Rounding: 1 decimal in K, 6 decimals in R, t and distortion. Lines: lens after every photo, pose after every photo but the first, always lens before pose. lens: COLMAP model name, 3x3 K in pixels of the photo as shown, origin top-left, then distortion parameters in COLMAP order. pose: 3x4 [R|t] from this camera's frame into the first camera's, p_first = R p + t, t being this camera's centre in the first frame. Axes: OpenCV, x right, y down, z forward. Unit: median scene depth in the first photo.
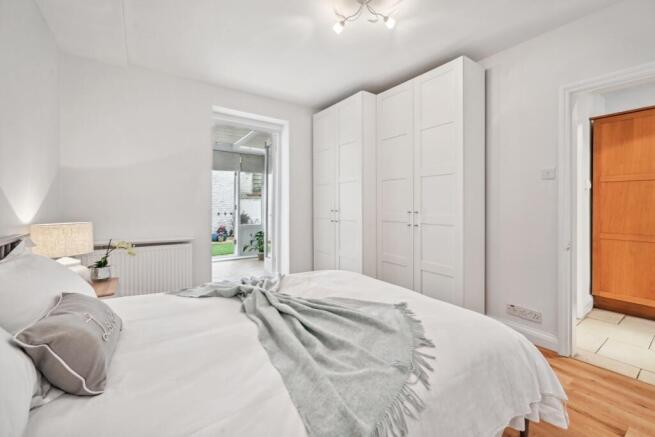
lens RADIAL K [[258.2, 0, 327.0], [0, 258.2, 212.4], [0, 0, 1]] dist [-0.001176, -0.000050]
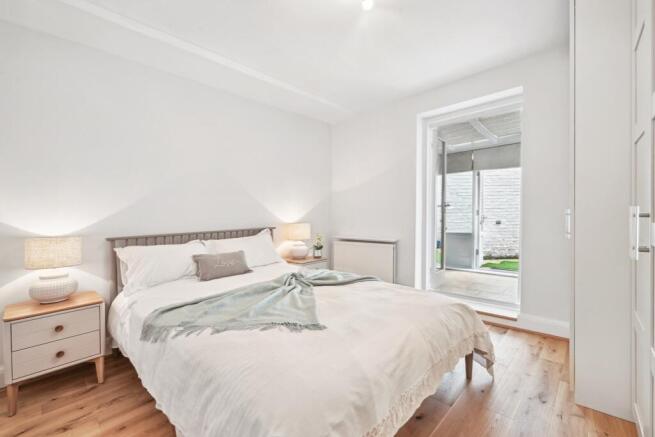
lens RADIAL K [[273.5, 0, 326.5], [0, 273.5, 219.1], [0, 0, 1]] dist [0.000222, 0.000001]
pose [[0.227949, 0.002994, -0.973668, 0.949731], [-0.003717, 0.999991, 0.002204, 0.010619], [0.973666, 0.003117, 0.227958, 0.684714]]
